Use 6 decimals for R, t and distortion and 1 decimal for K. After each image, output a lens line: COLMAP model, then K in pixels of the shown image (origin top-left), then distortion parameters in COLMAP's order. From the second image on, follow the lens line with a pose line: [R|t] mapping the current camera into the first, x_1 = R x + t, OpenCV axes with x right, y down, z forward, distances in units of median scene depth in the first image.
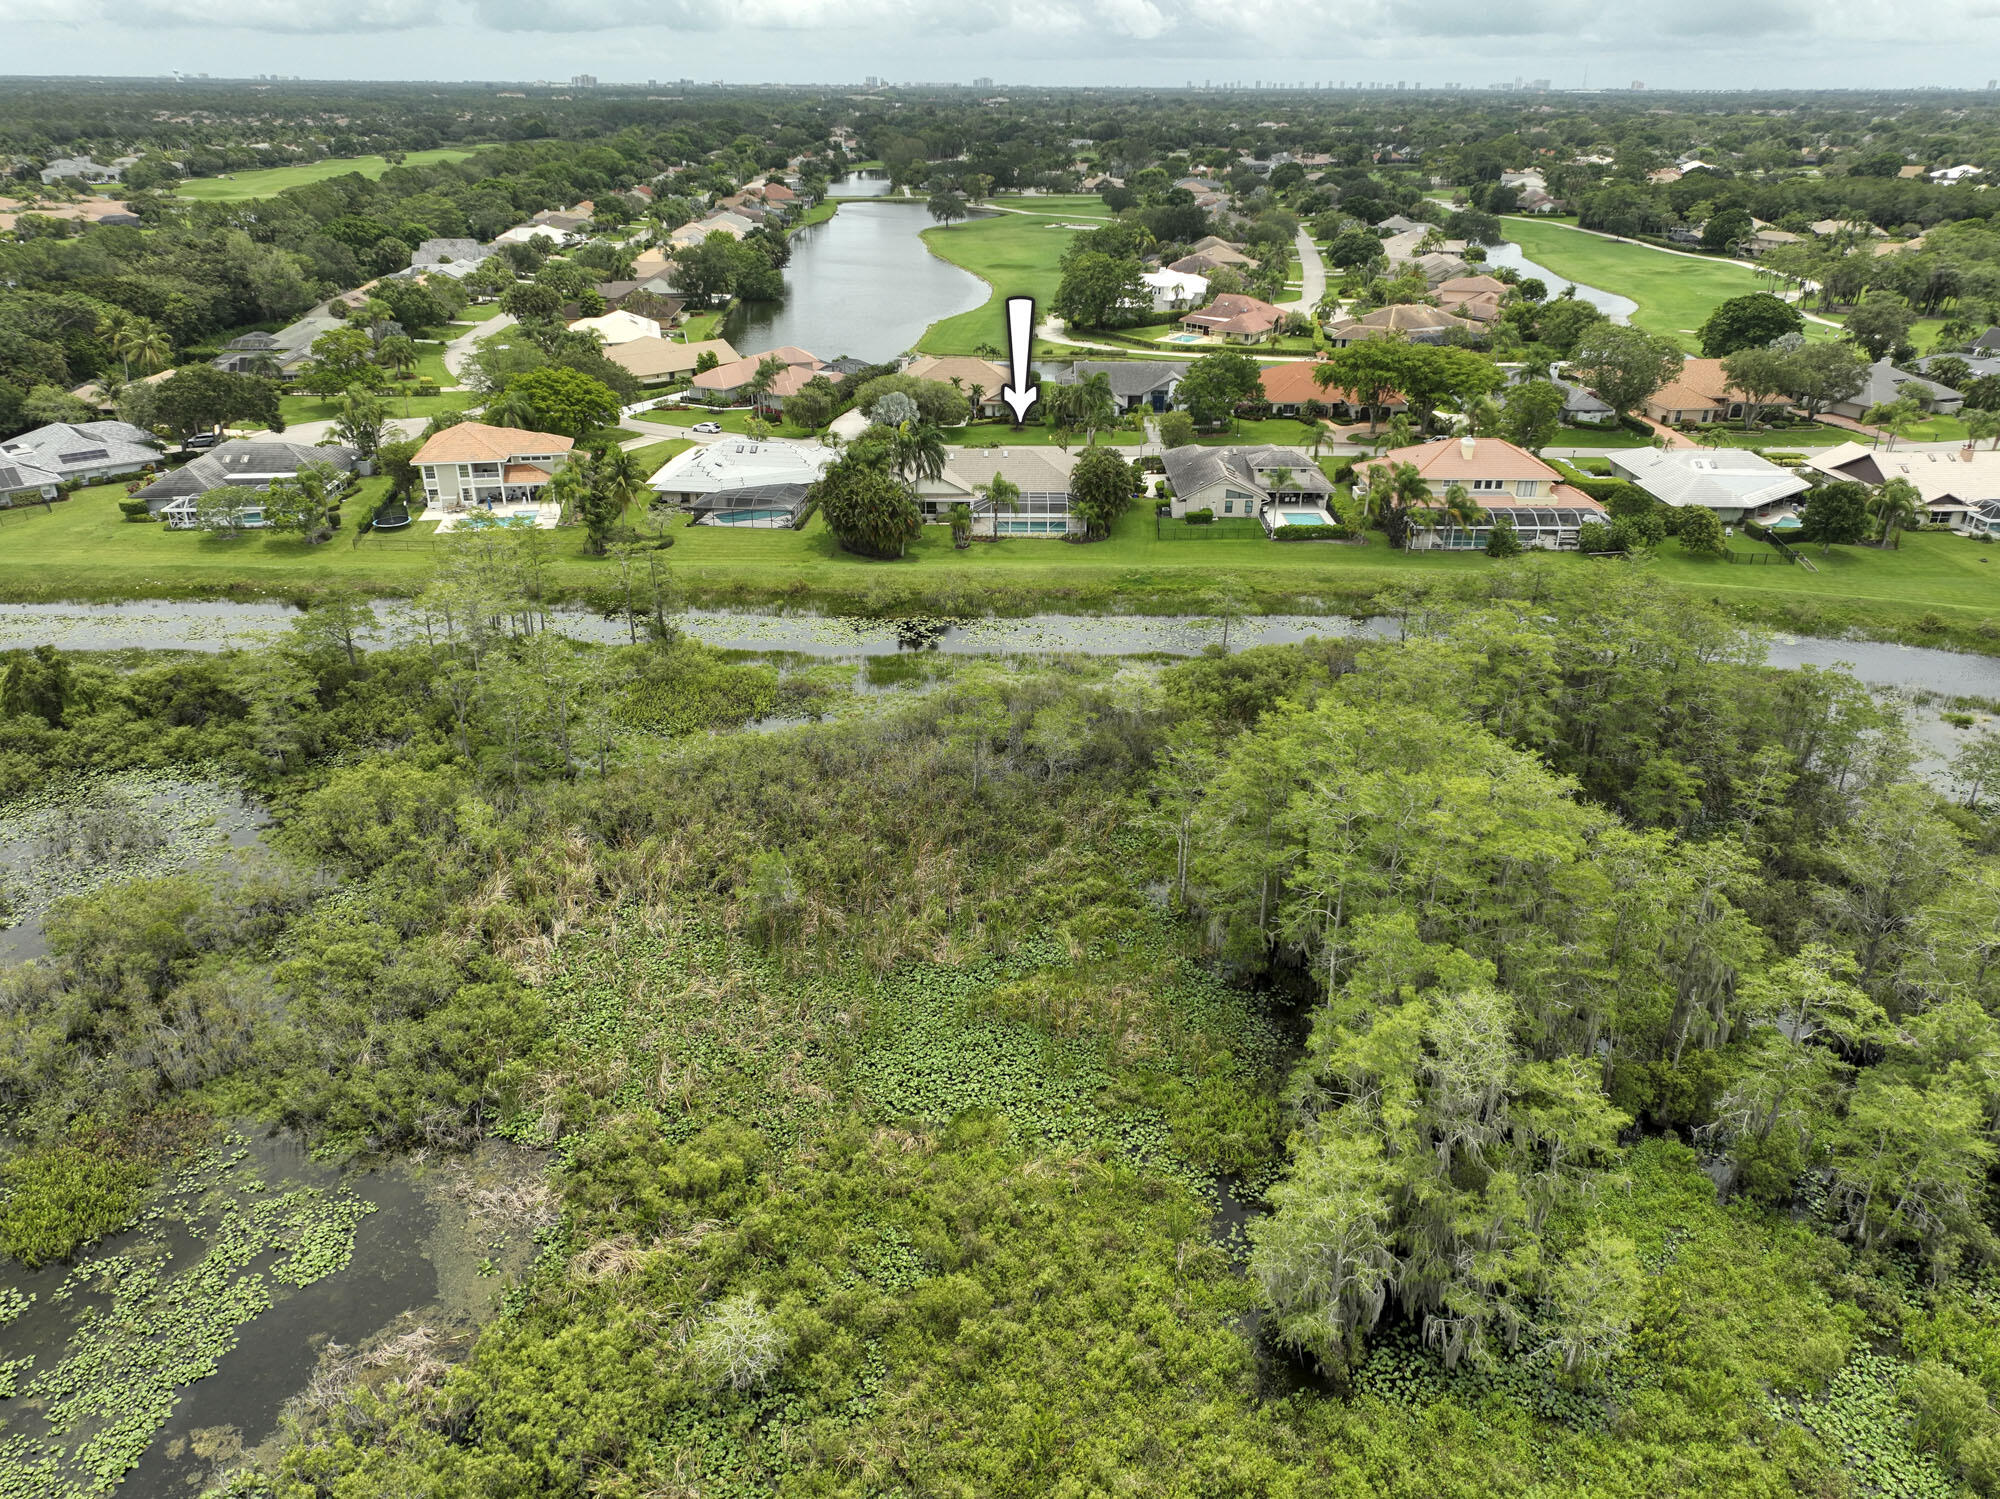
lens RADIAL K [[1415.9, 0, 1000.0], [0, 1415.9, 749.5], [0, 0, 1]] dist [-0.001214, 0.021496]
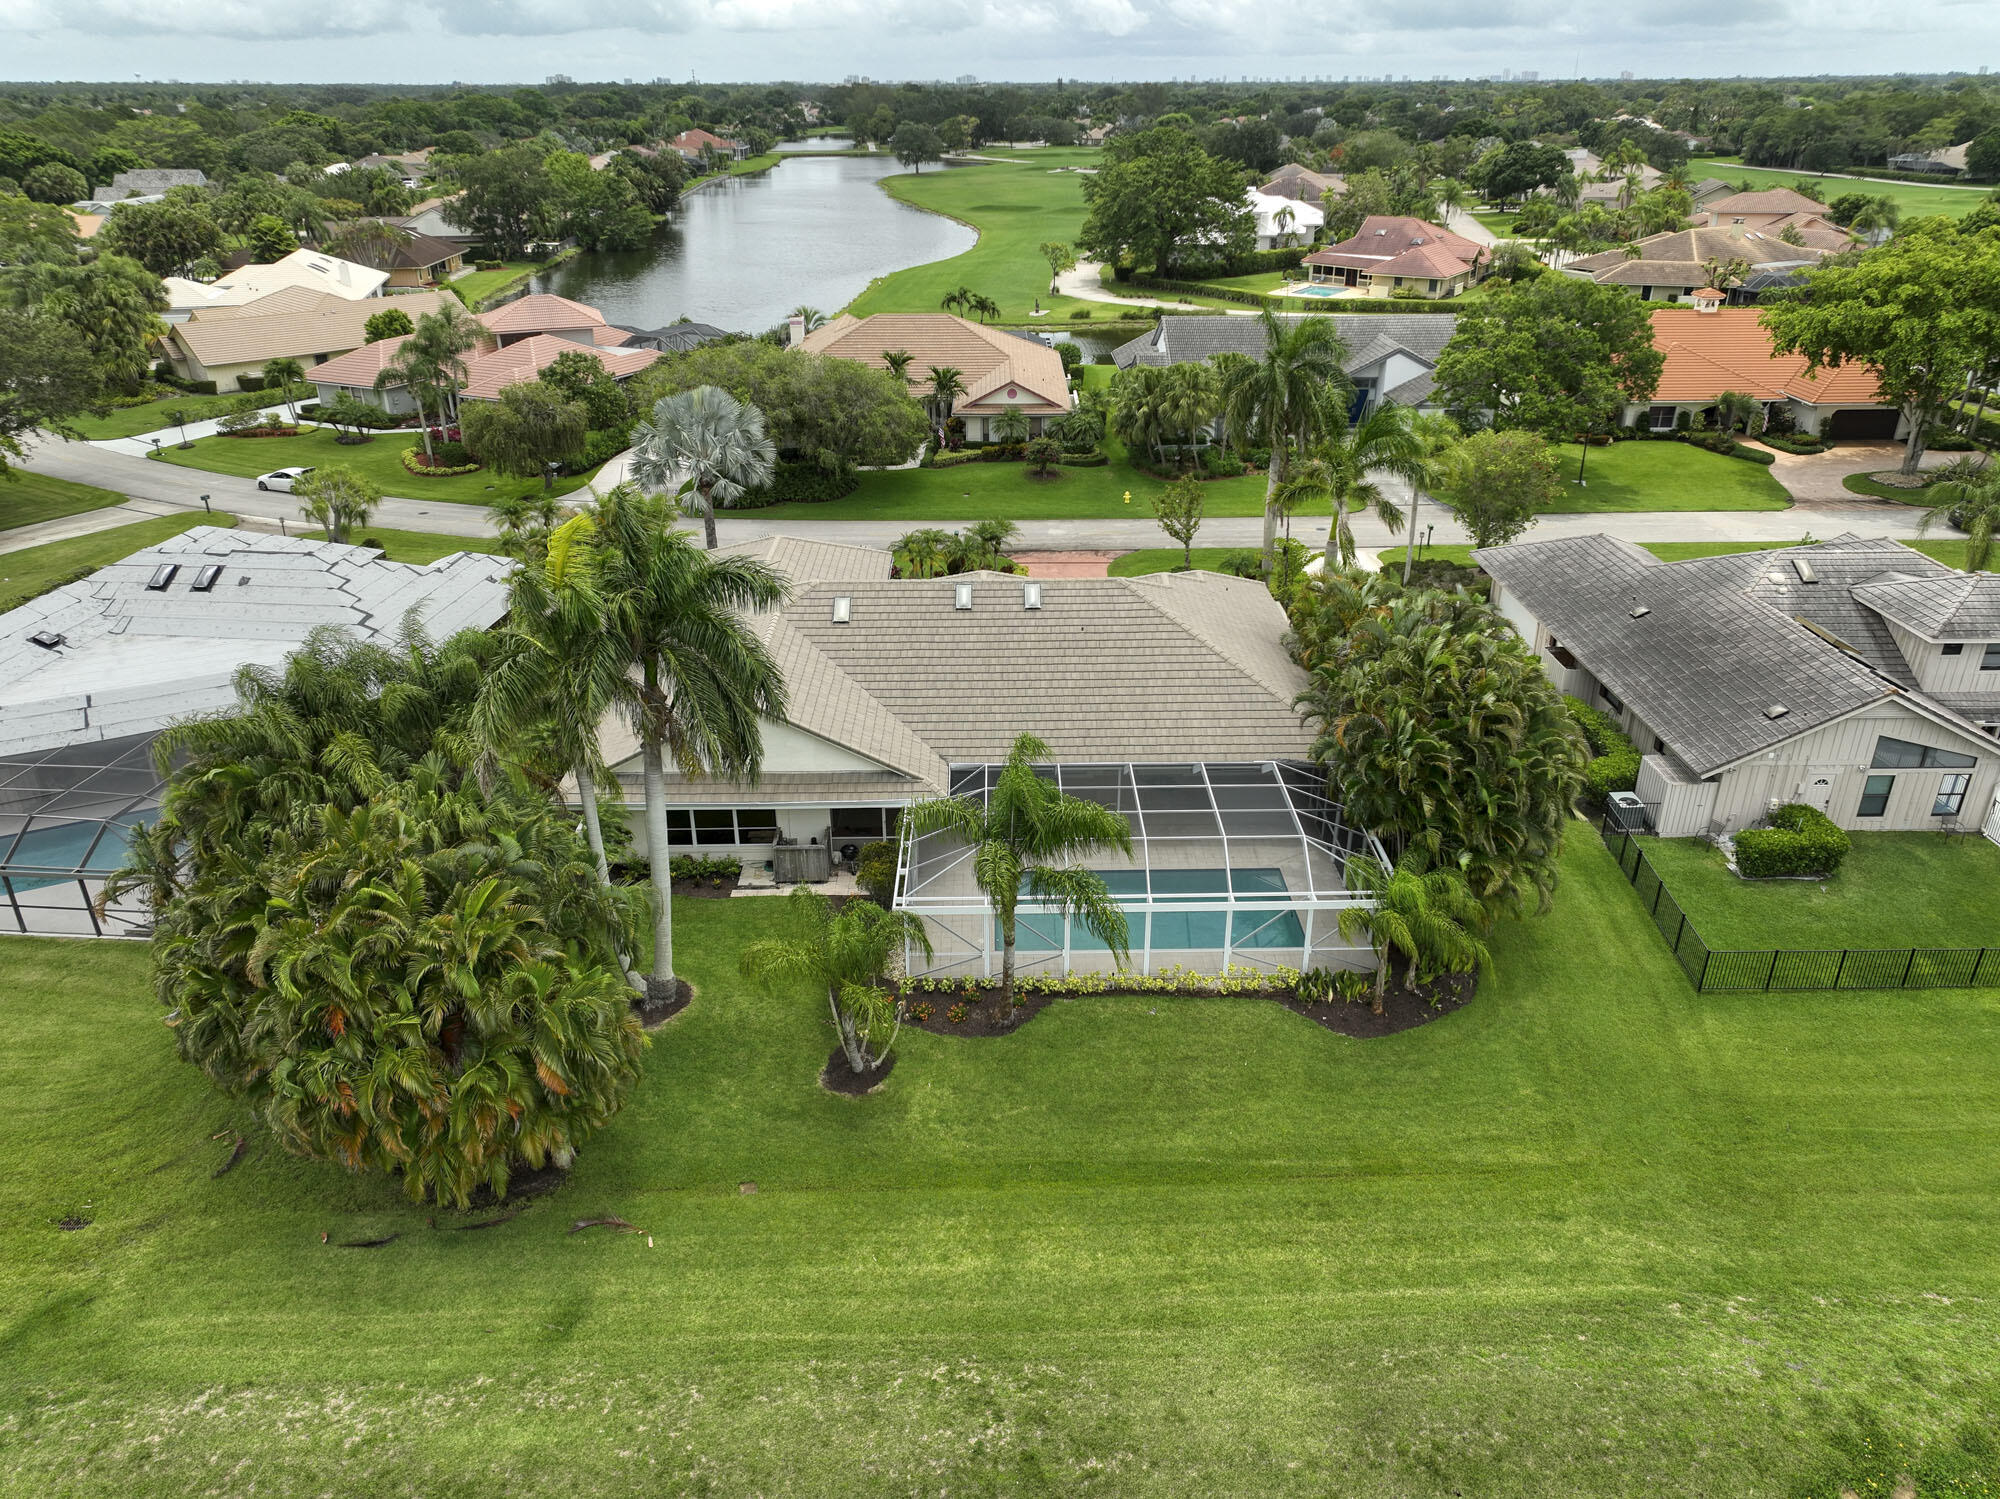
lens RADIAL K [[1415.9, 0, 1000.0], [0, 1415.9, 749.5], [0, 0, 1]] dist [-0.001214, 0.021496]
pose [[0.999889, -0.013878, 0.005502, -0.002792], [0.013880, 0.999904, -0.000445, -0.105611], [-0.005495, 0.000521, 0.999985, 0.424245]]
